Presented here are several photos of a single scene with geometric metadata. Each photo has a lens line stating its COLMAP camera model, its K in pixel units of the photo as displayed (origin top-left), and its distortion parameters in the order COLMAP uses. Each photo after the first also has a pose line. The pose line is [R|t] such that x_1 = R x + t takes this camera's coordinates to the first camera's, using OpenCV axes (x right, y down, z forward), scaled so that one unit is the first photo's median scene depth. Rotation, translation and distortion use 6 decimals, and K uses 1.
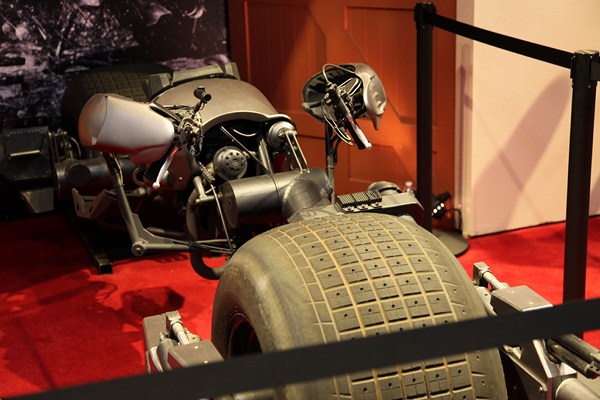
lens RADIAL K [[1109.9, 0, 299.0], [0, 1109.9, 196.0], [0, 0, 1]] dist [0.277983, 0.000000]
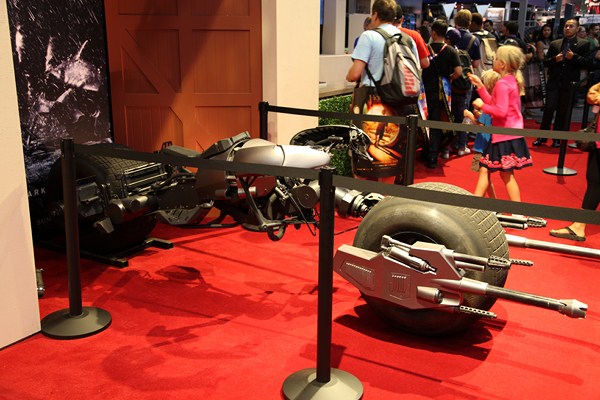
lens RADIAL K [[651.4, 0, 300.6], [0, 651.4, 200.0], [0, 0, 1]] dist [0.025189, 0.000000]
pose [[0.765422, -0.121265, 0.632000, -0.768361], [0.149122, 0.988777, 0.009119, 0.000626], [-0.626013, 0.087266, 0.774914, 0.093758]]
